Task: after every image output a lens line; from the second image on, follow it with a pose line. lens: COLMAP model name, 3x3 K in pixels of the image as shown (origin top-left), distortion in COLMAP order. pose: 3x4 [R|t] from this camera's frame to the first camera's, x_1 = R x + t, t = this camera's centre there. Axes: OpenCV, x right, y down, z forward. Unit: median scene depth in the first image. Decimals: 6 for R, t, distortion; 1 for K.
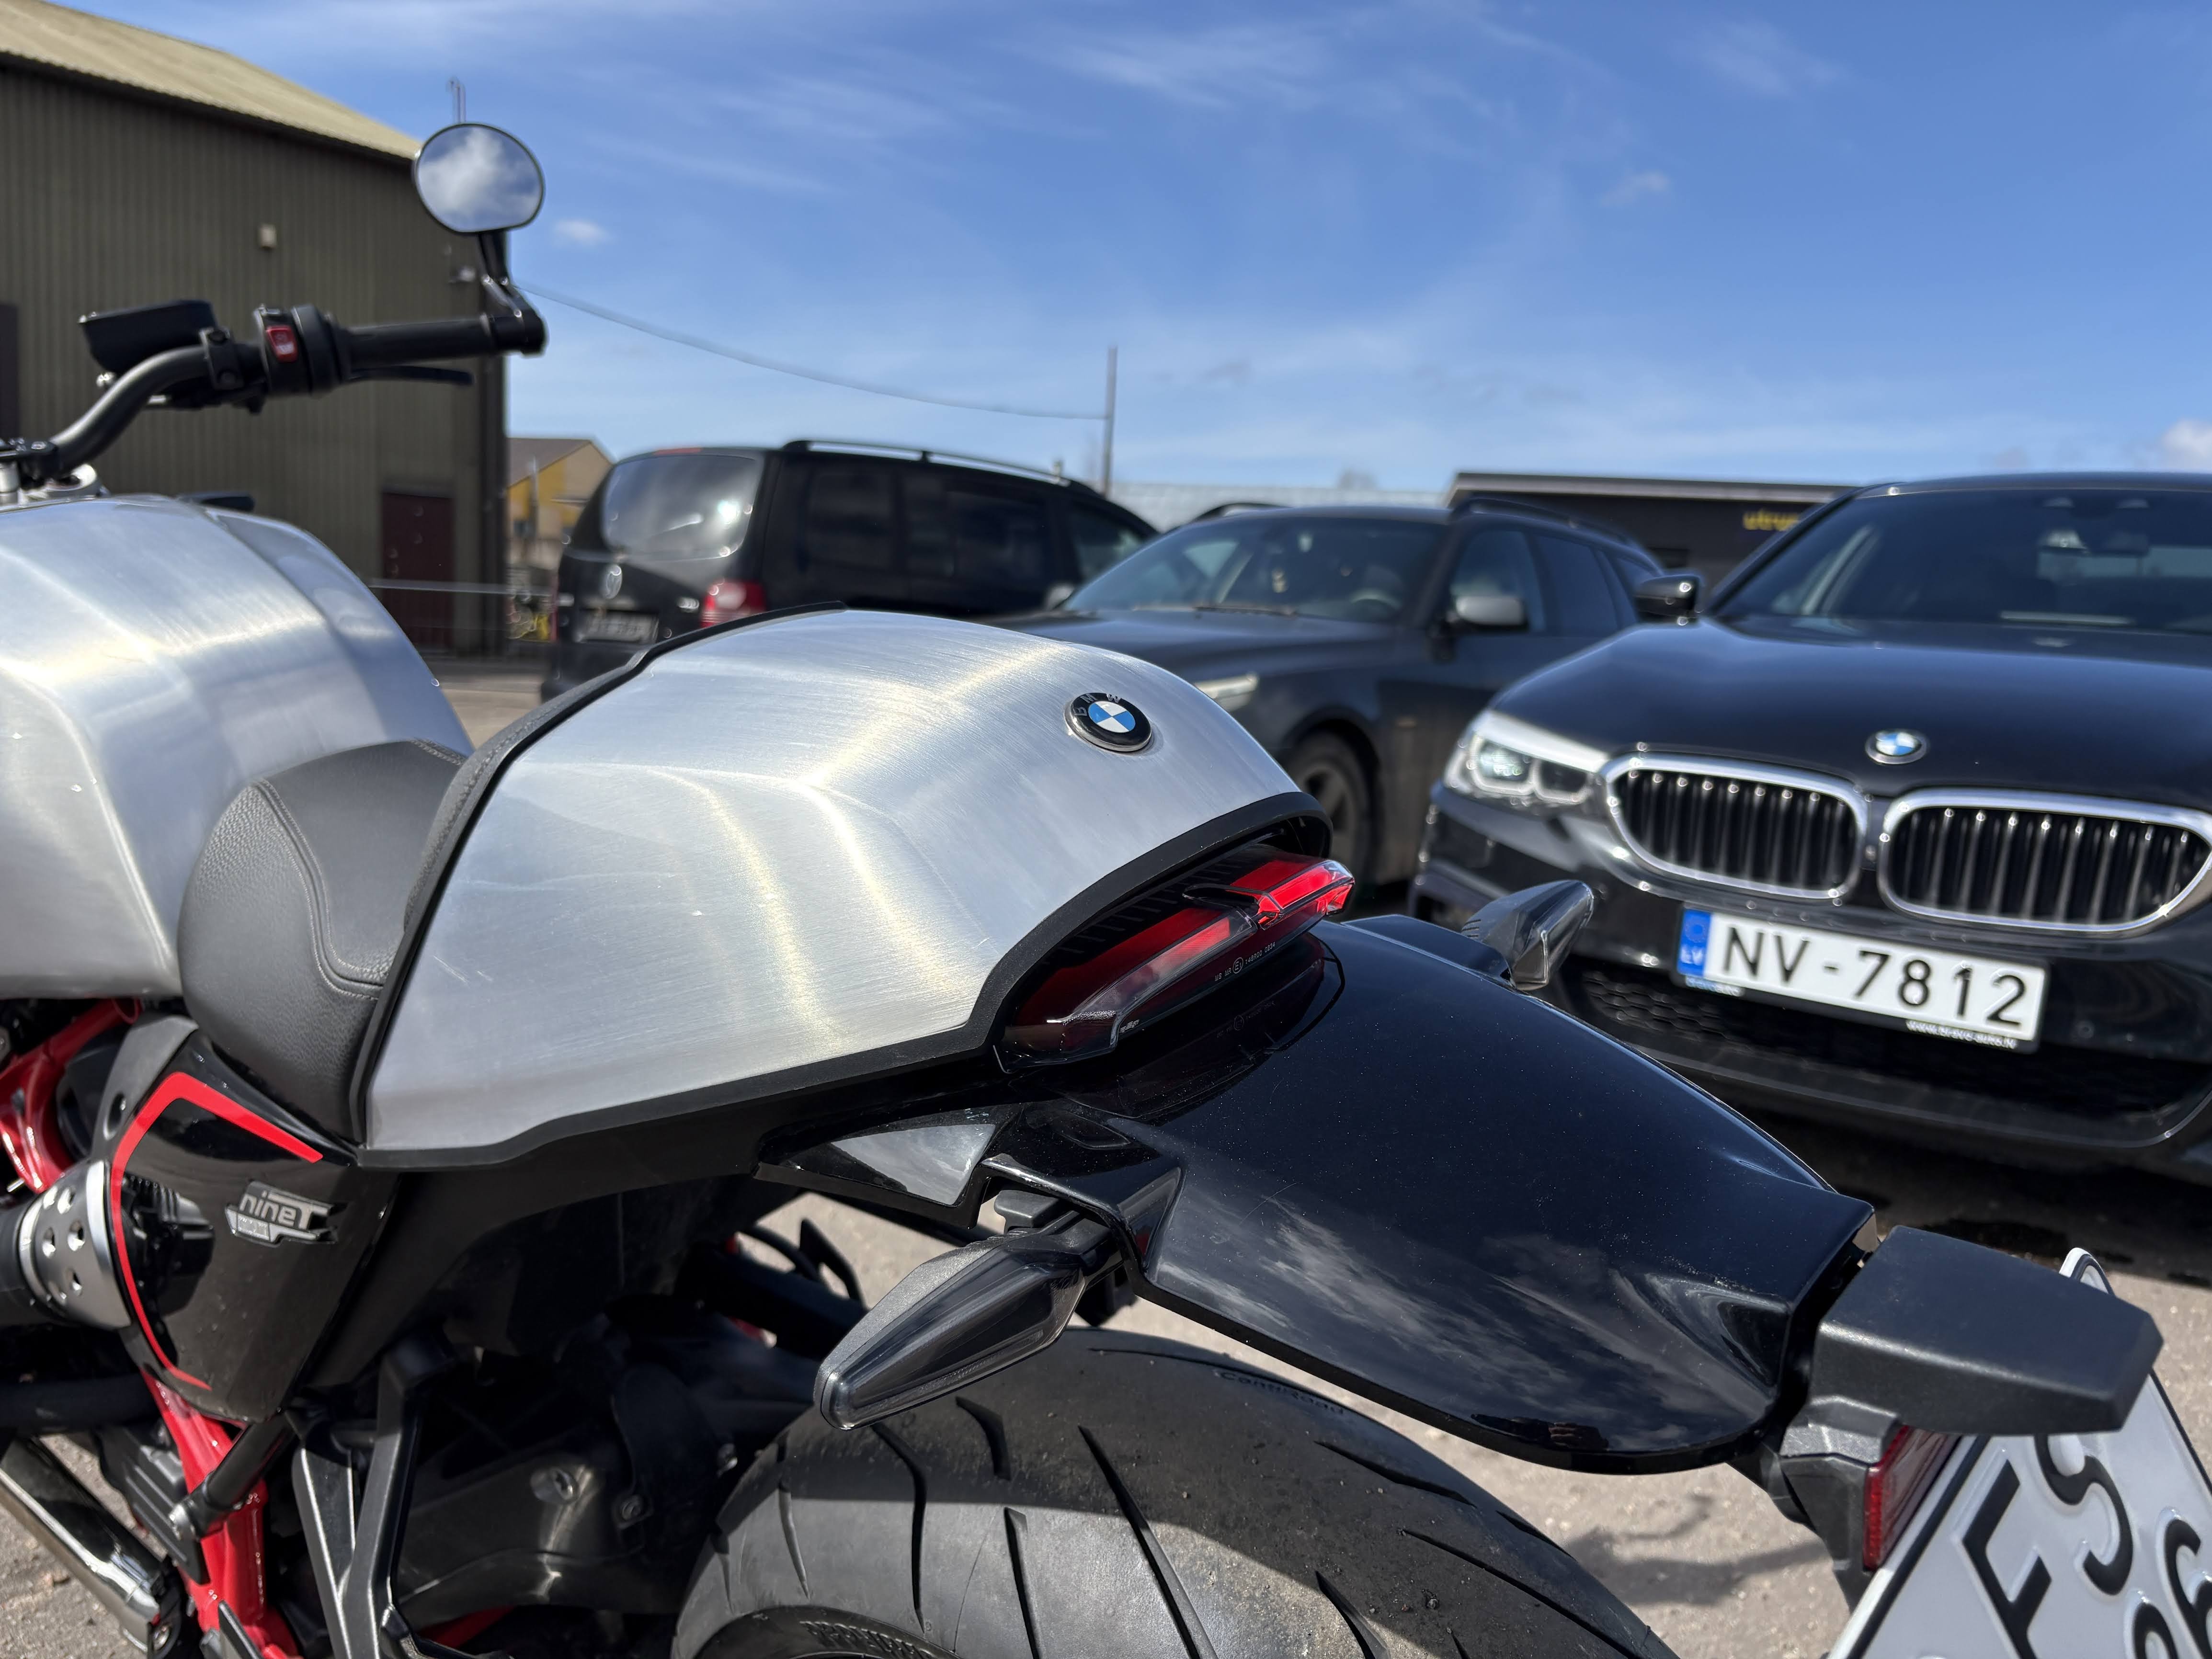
lens RADIAL K [[1682.4, 0, 1117.0], [0, 1682.4, 801.4], [0, 0, 1]] dist [0.024626, -0.039012]
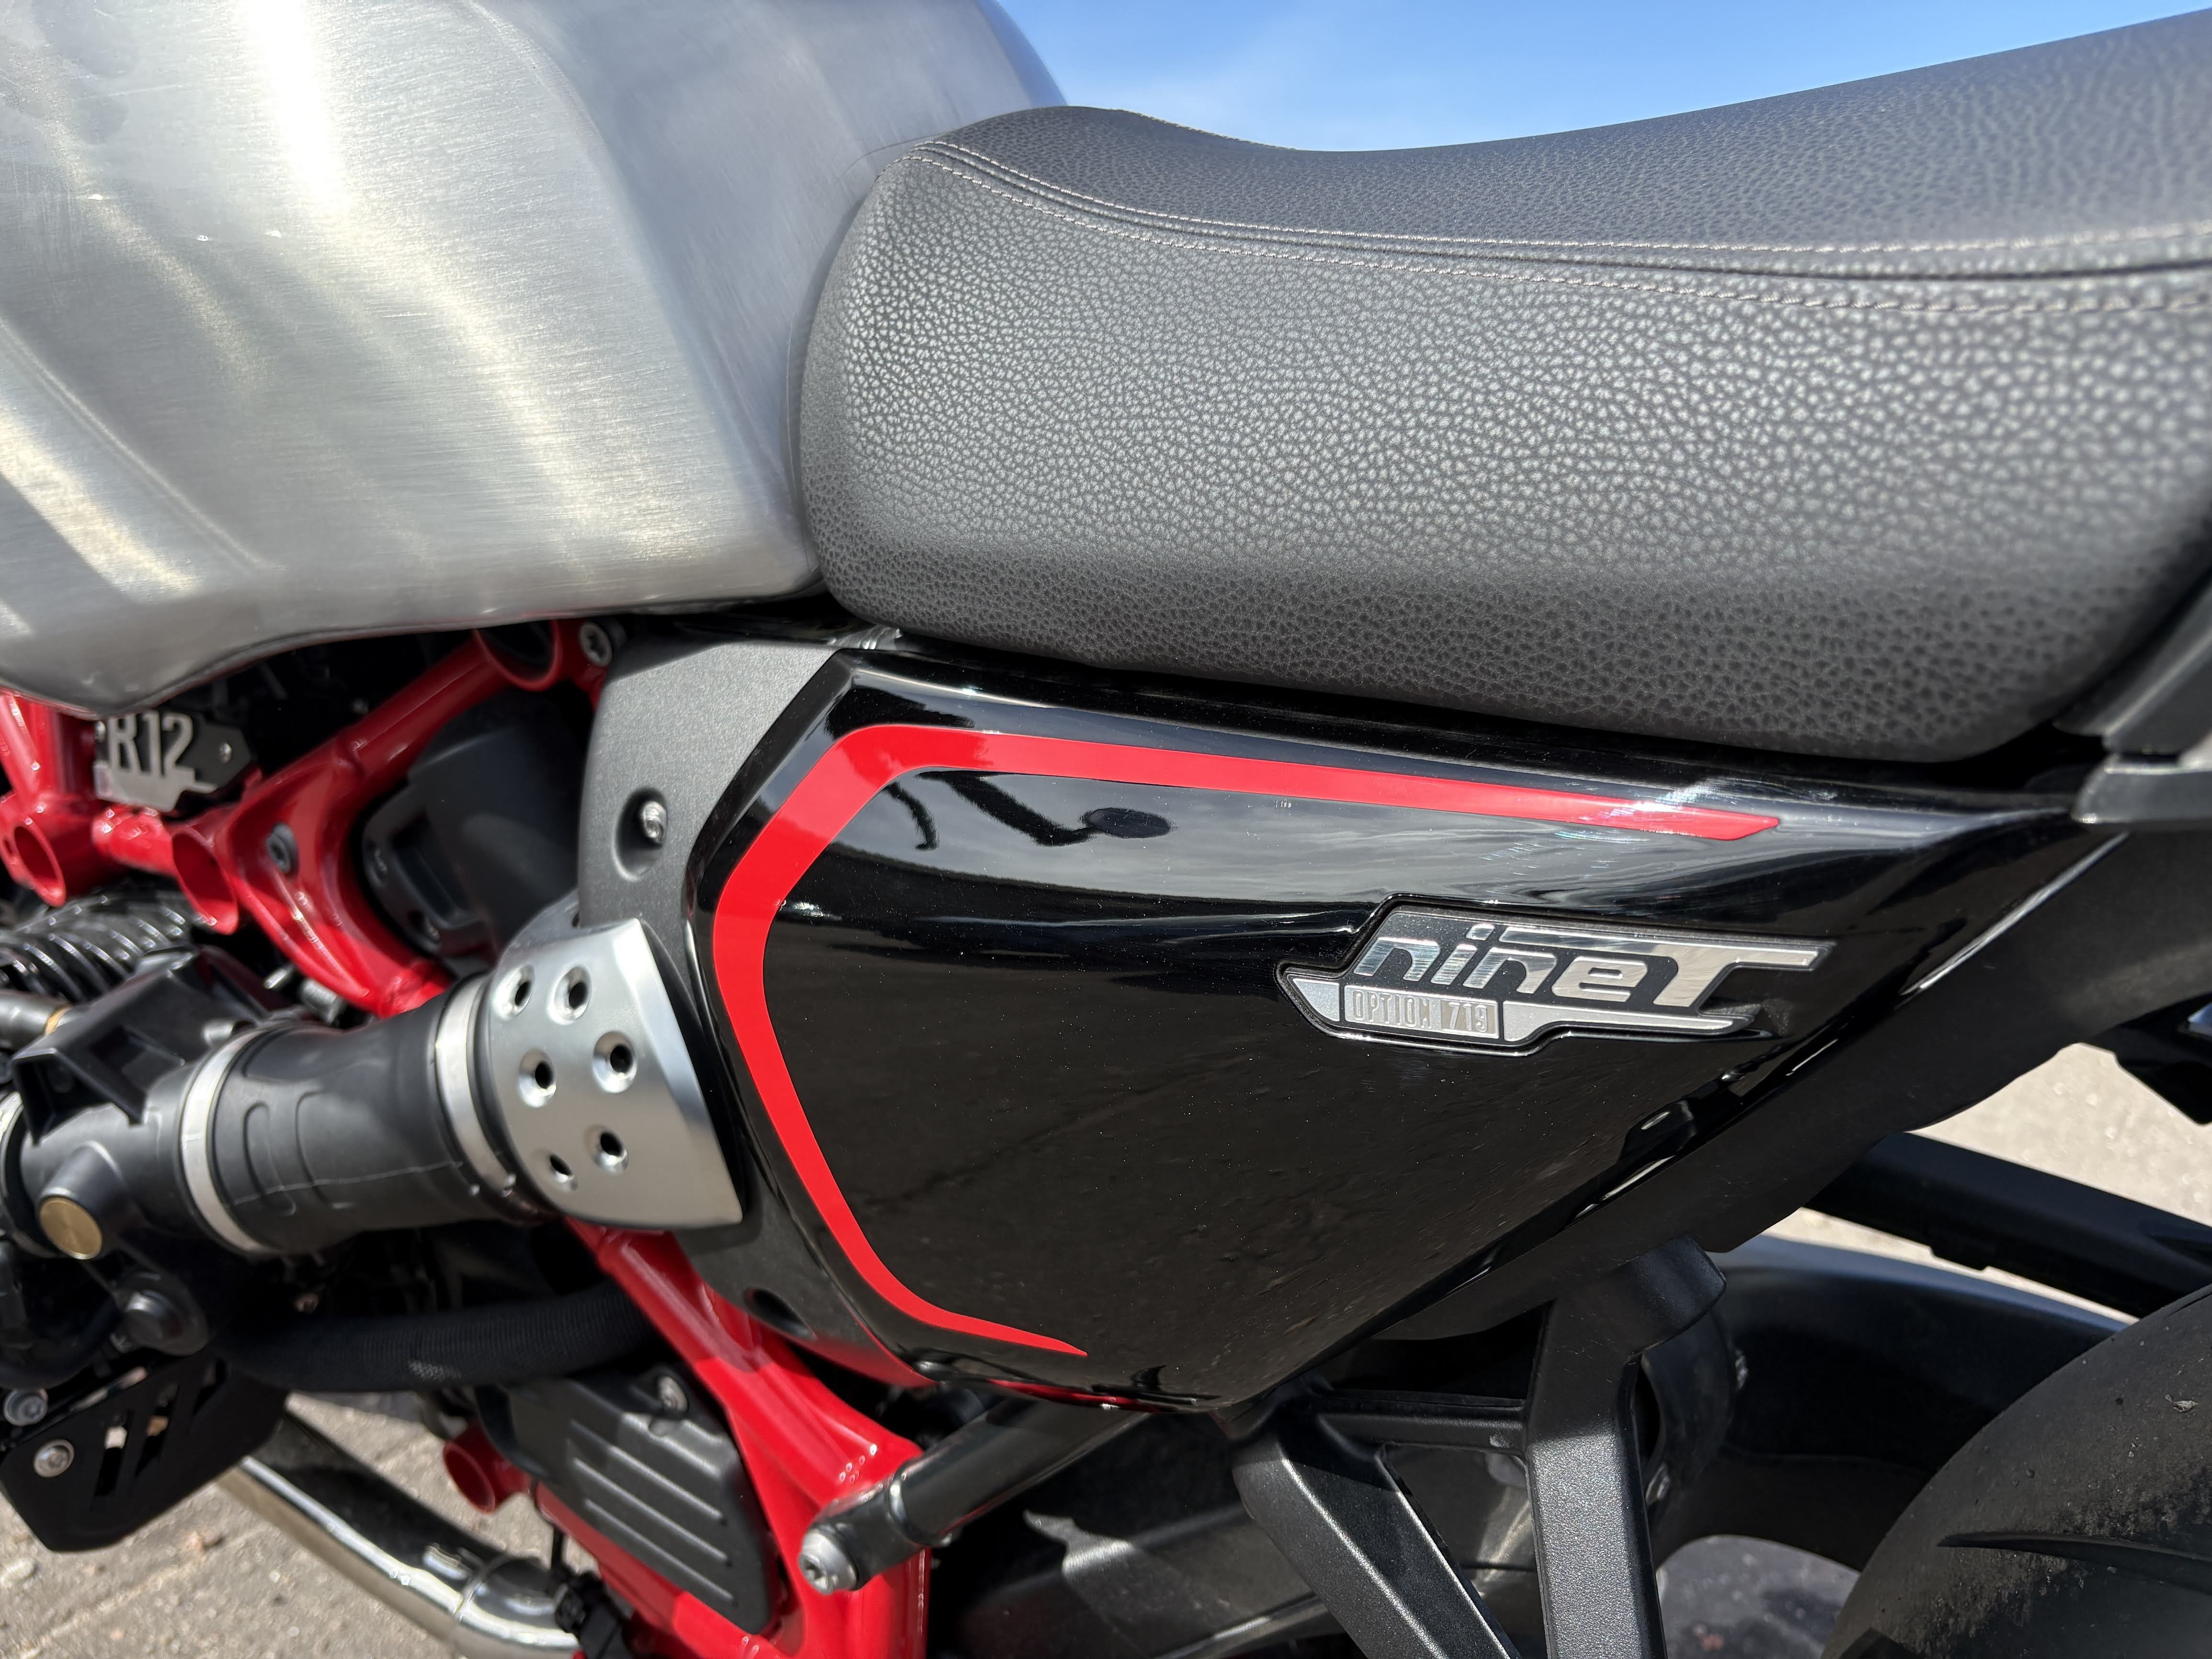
lens RADIAL K [[1682.4, 0, 1097.9], [0, 1682.4, 810.4], [0, 0, 1]] dist [0.024626, -0.039012]
pose [[0.995272, -0.036526, 0.089994, -0.190171], [0.025093, 0.991834, 0.125040, 0.044494], [-0.093826, -0.122191, 0.988062, 0.180424]]
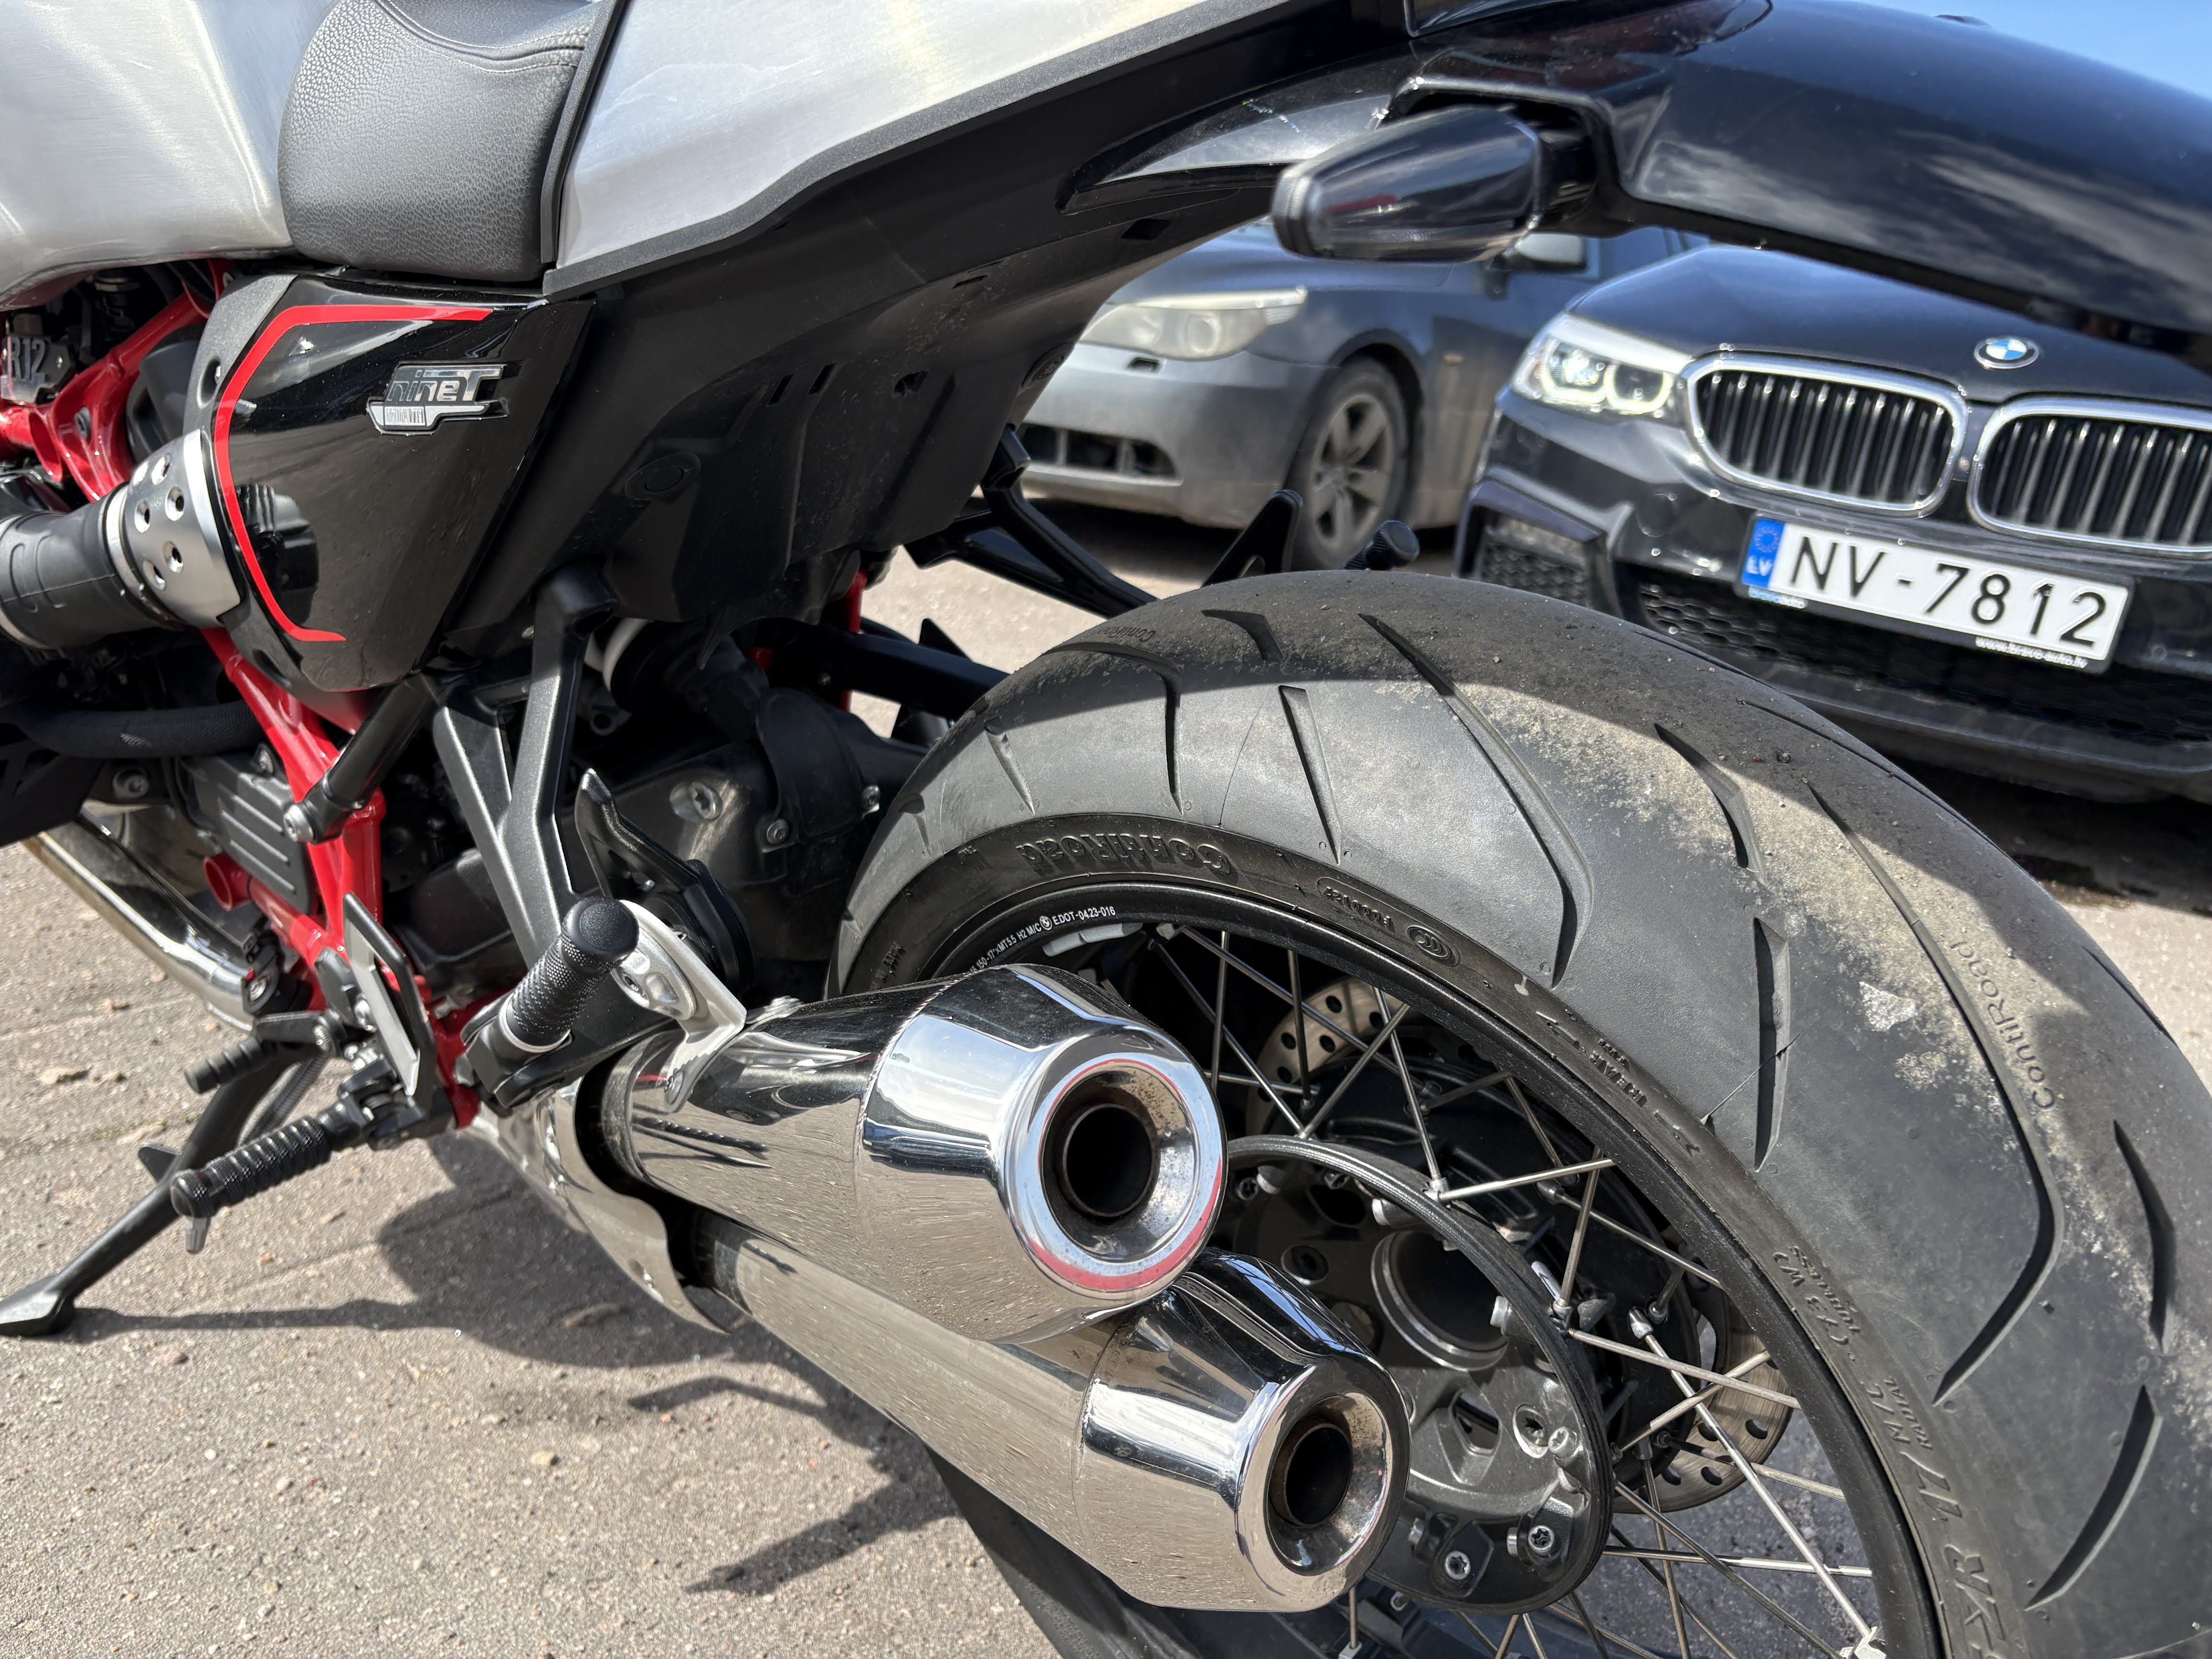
lens RADIAL K [[1682.4, 0, 1113.5], [0, 1682.4, 808.7], [0, 0, 1]] dist [0.024626, -0.039012]
pose [[0.998047, 0.060052, 0.017207, -0.042254], [-0.062186, 0.981250, 0.182434, 0.081585], [-0.005929, -0.183148, 0.983068, 0.024386]]
